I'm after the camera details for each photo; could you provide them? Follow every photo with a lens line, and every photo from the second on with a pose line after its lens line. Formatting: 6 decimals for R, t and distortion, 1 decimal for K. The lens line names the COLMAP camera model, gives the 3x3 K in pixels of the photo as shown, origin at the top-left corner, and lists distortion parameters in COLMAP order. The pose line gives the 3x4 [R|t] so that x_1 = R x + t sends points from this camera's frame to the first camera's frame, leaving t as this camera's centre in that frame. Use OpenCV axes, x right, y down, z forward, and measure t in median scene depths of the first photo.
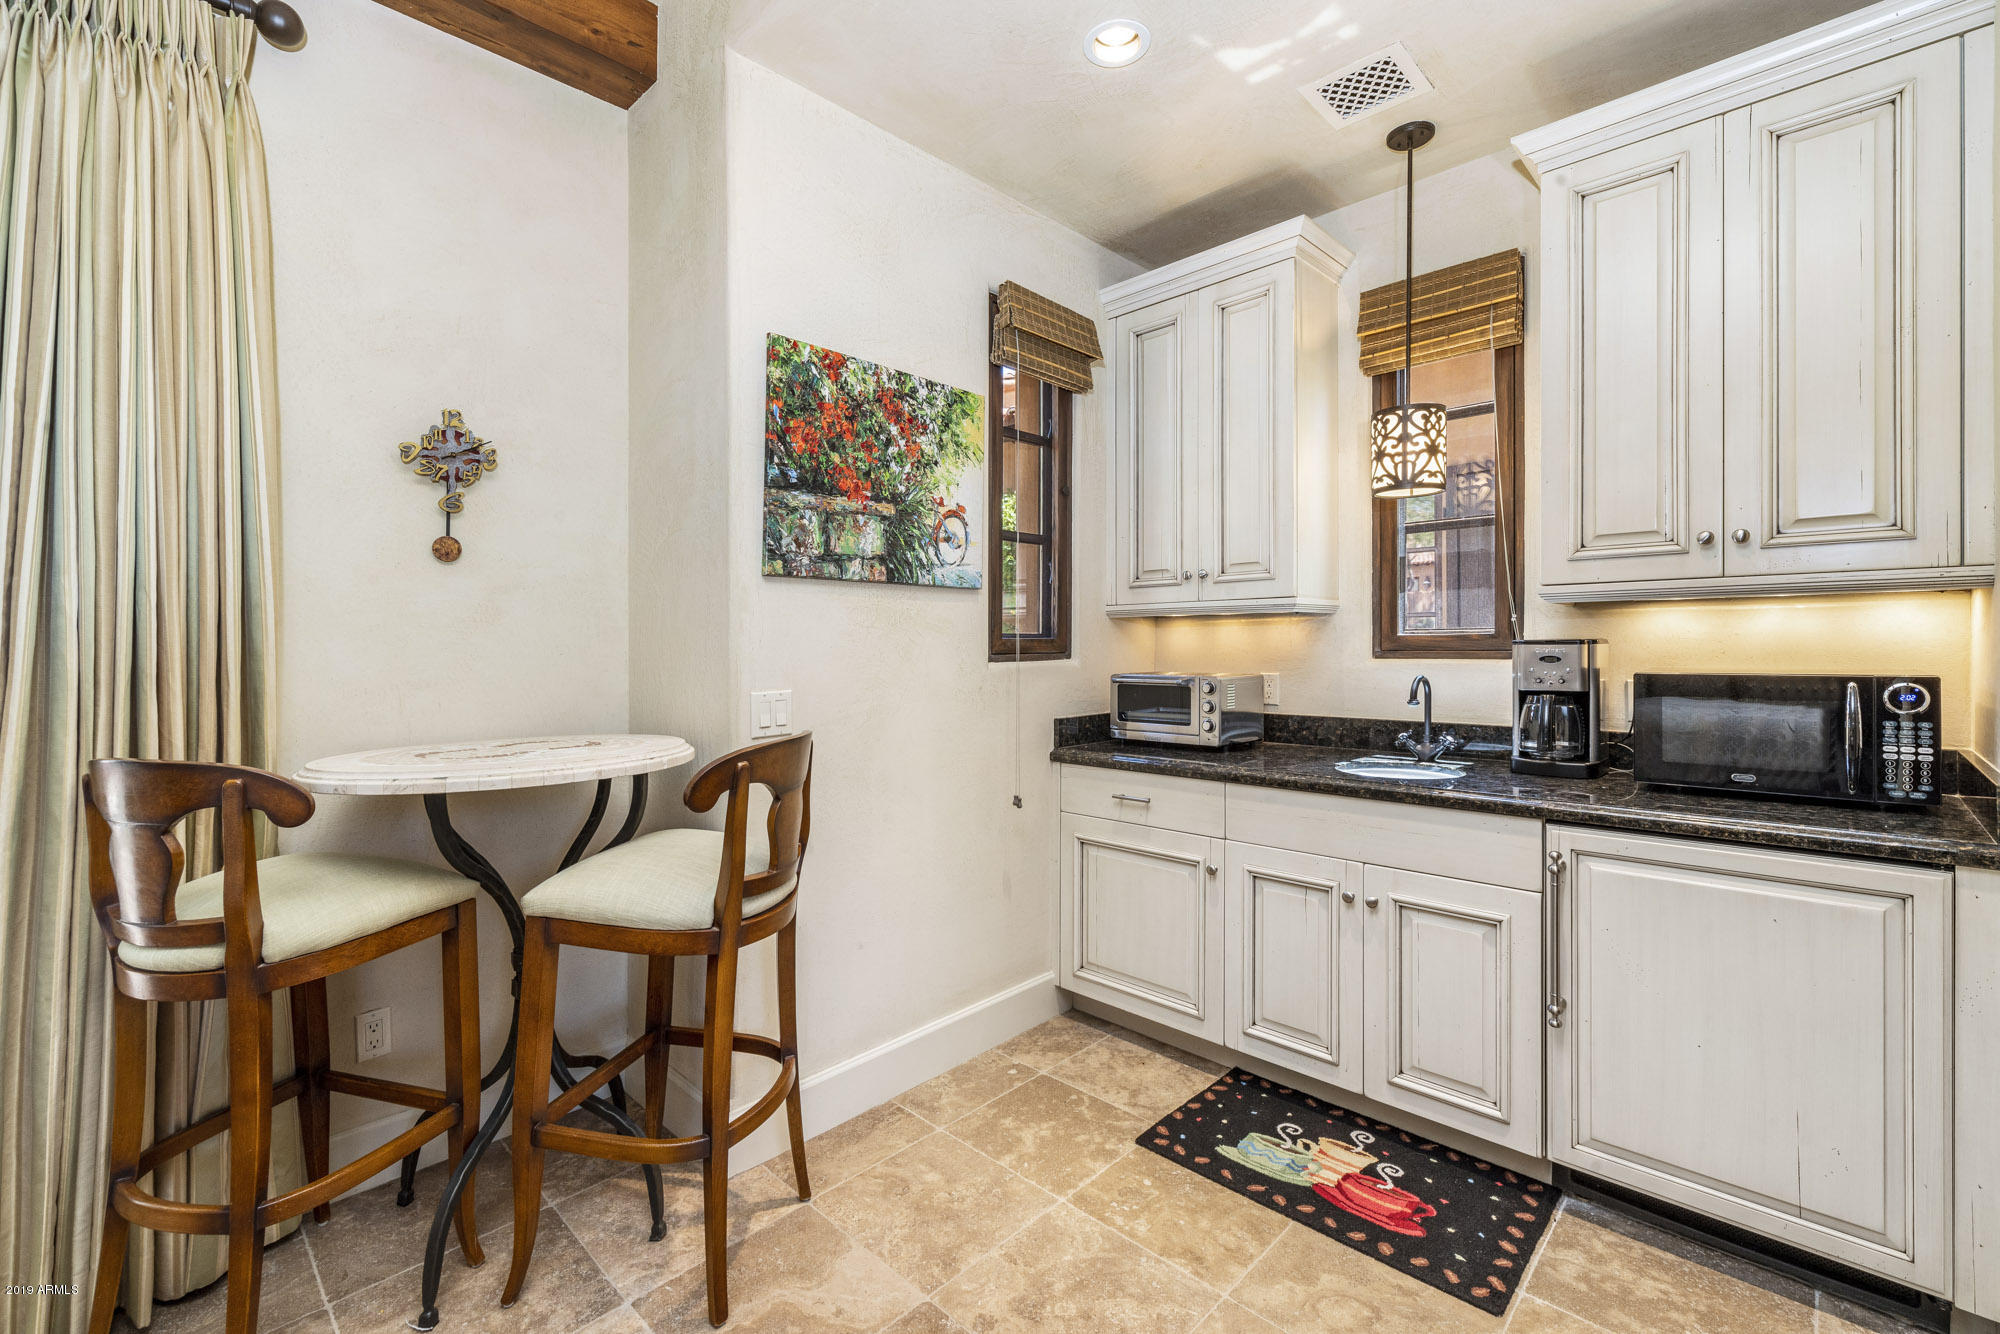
lens RADIAL K [[849.3, 0, 996.2], [0, 849.3, 639.0], [0, 0, 1]] dist [0.002437, 0.000294]
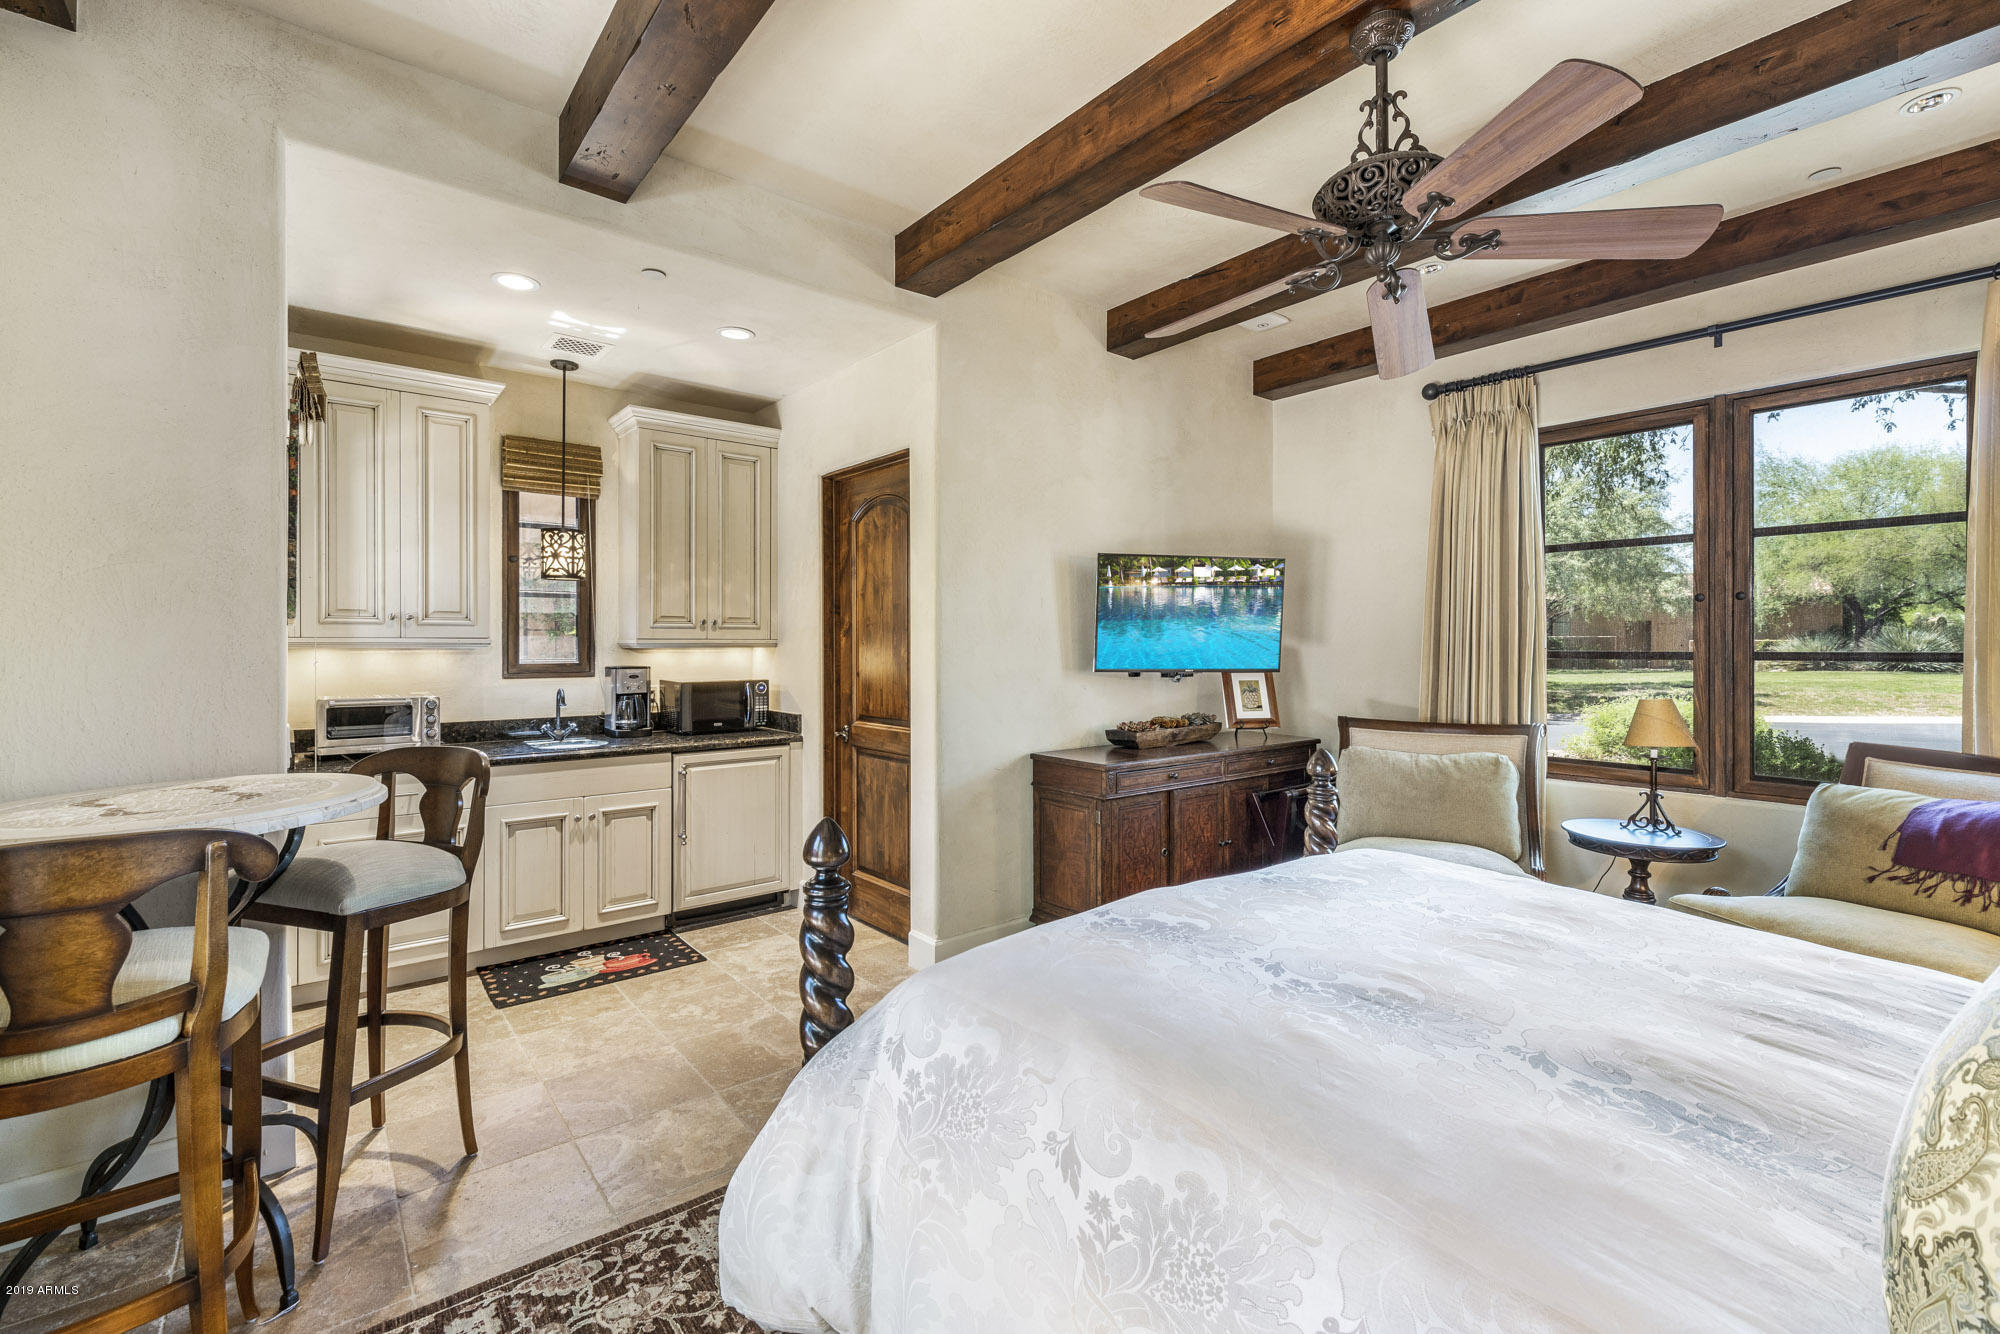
lens RADIAL K [[849.3, 0, 996.2], [0, 849.3, 639.0], [0, 0, 1]] dist [0.002437, 0.000294]
pose [[0.105567, 0.016777, 0.994271, -1.284895], [-0.009438, 0.999830, -0.015869, -0.043127], [-0.994367, -0.007709, 0.105707, -0.022206]]
